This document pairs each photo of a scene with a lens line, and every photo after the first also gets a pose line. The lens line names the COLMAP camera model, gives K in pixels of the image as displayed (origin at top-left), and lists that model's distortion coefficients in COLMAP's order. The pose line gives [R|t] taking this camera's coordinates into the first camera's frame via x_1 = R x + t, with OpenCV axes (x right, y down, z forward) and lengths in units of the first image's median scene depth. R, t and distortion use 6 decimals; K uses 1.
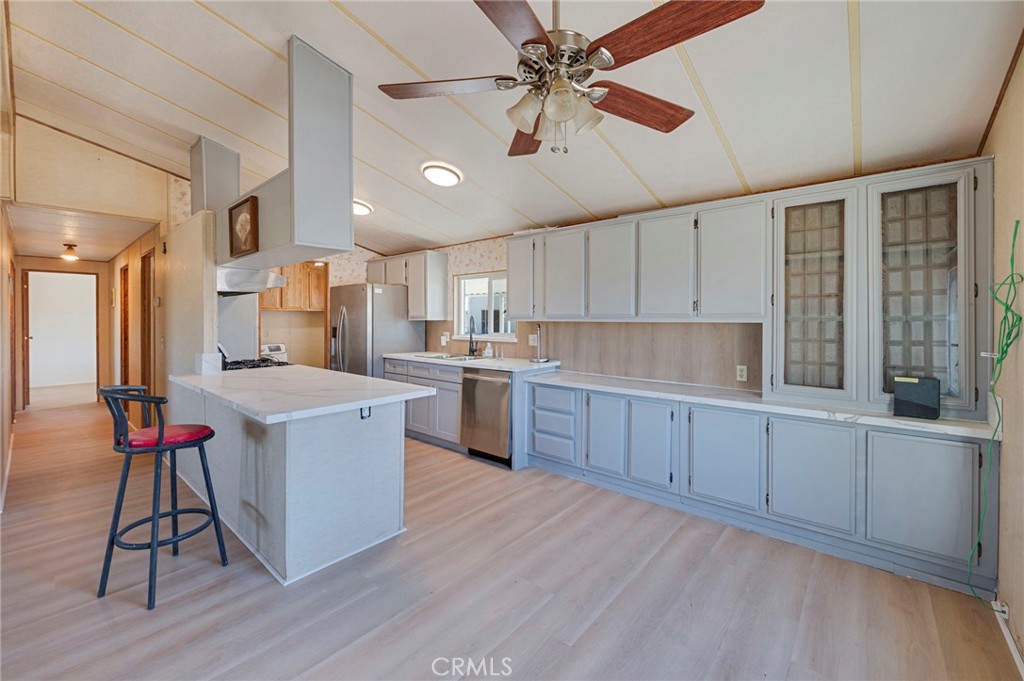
lens RADIAL K [[411.9, 0, 517.0], [0, 411.9, 317.9], [0, 0, 1]] dist [-0.001100, -0.000088]
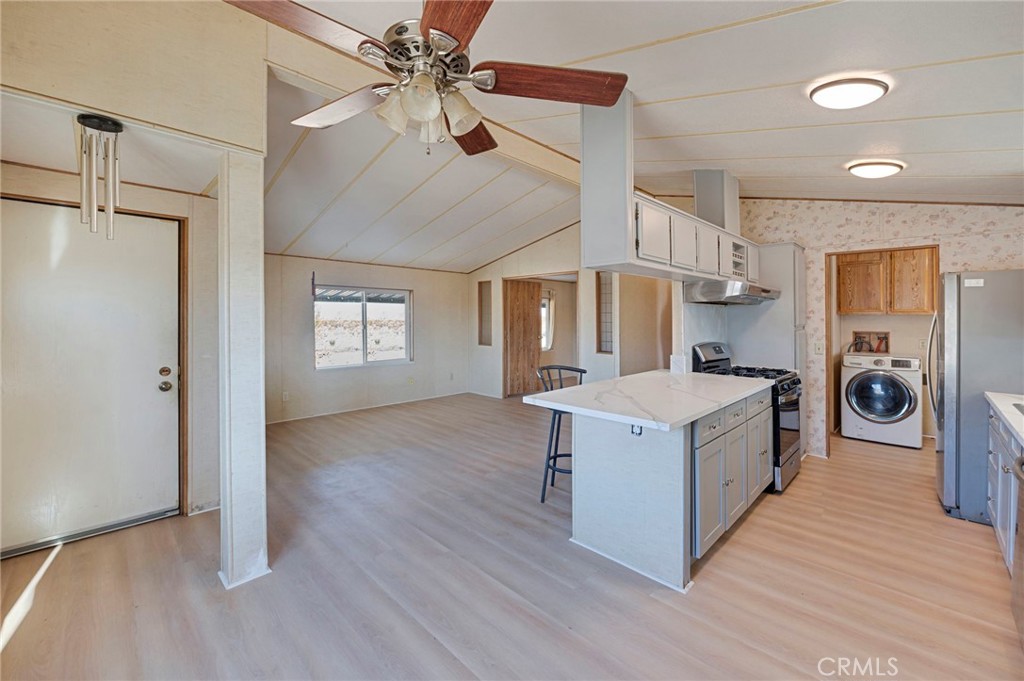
lens RADIAL K [[411.9, 0, 514.5], [0, 411.9, 320.8], [0, 0, 1]] dist [-0.001100, -0.000088]
pose [[-0.071920, 0.005470, -0.997395, 0.588252], [0.001738, 0.999984, 0.005359, -0.029751], [0.997409, -0.001348, -0.071928, 0.755162]]
